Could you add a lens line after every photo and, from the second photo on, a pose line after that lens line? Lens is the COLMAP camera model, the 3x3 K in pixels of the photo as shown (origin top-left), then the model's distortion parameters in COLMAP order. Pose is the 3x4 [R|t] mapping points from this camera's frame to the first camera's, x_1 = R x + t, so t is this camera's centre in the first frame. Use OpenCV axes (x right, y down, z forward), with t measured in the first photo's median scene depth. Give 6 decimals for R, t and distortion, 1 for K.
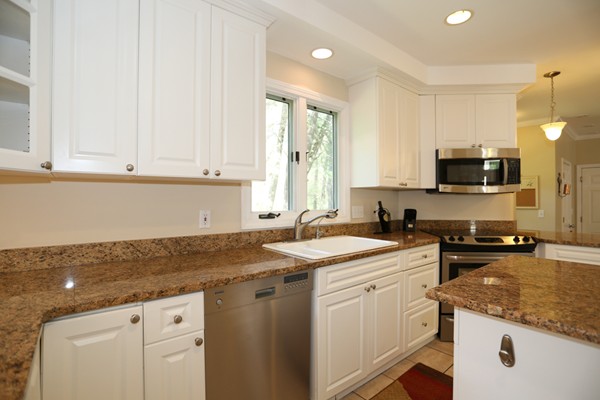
lens RADIAL K [[292.4, 0, 299.4], [0, 292.4, 198.6], [0, 0, 1]] dist [-0.076974, 0.033534]
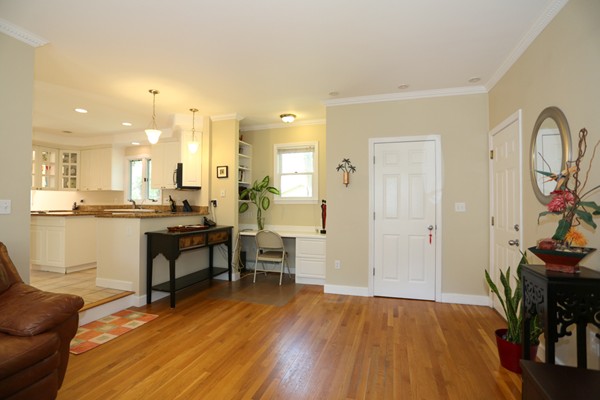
lens RADIAL K [[292.4, 0, 299.4], [0, 292.4, 198.6], [0, 0, 1]] dist [-0.076974, 0.033534]
pose [[0.551481, -0.014953, -0.834053, 2.887976], [0.003077, 0.999869, -0.015891, 0.075501], [0.834181, 0.006197, 0.551455, 0.701944]]
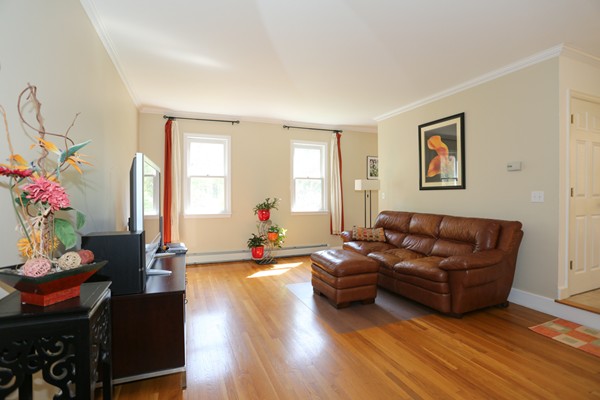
lens RADIAL K [[292.4, 0, 299.4], [0, 292.4, 198.6], [0, 0, 1]] dist [-0.076974, 0.033534]
pose [[-0.955497, -0.001920, 0.294995, 2.215474], [0.000059, 0.999978, 0.006699, 0.083623], [-0.295001, 0.006419, -0.955475, 1.843146]]
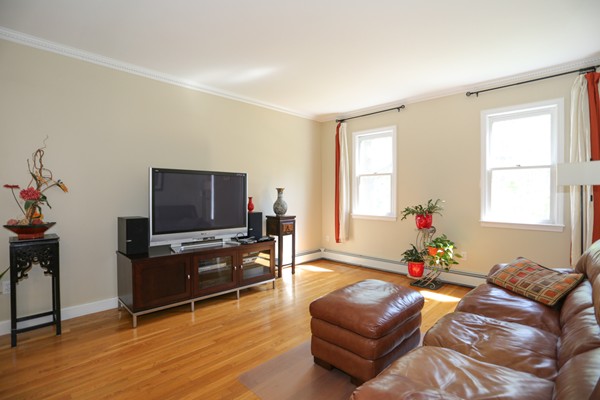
lens RADIAL K [[292.4, 0, 299.4], [0, 292.4, 198.6], [0, 0, 1]] dist [-0.076974, 0.033534]
pose [[-0.115969, -0.014272, 0.993150, 1.591374], [-0.006624, 0.999886, 0.013596, 0.073702], [-0.993231, -0.005002, -0.116050, 0.737072]]
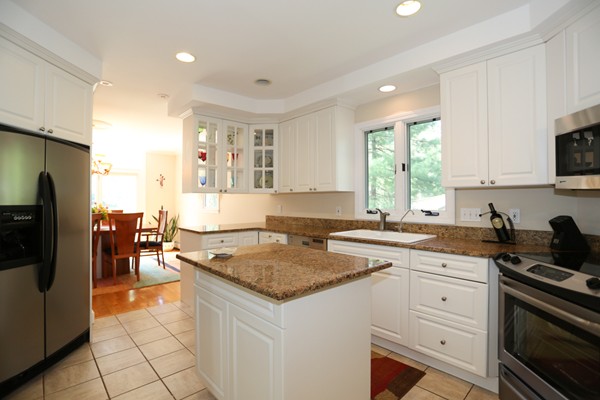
lens RADIAL K [[292.4, 0, 299.4], [0, 292.4, 198.6], [0, 0, 1]] dist [-0.076974, 0.033534]
pose [[0.068110, -0.009293, -0.997635, 1.191910], [0.004122, 0.999951, -0.009033, 0.001923], [0.997669, -0.003497, 0.068145, 0.455326]]
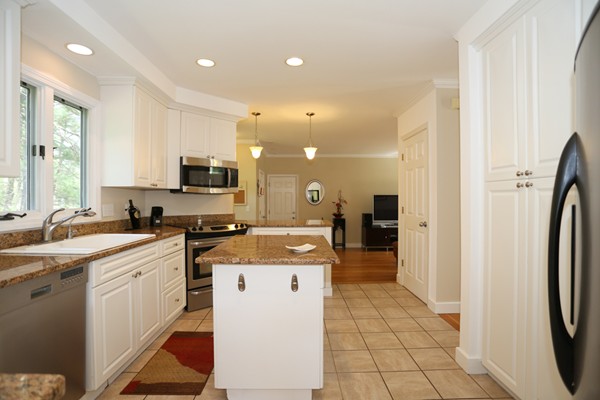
lens RADIAL K [[292.4, 0, 299.4], [0, 292.4, 198.6], [0, 0, 1]] dist [-0.076974, 0.033534]
pose [[0.625691, -0.000278, 0.780071, -0.177284], [-0.002720, 0.999993, 0.002538, 0.000352], [-0.780067, -0.003710, 0.625685, -0.165978]]
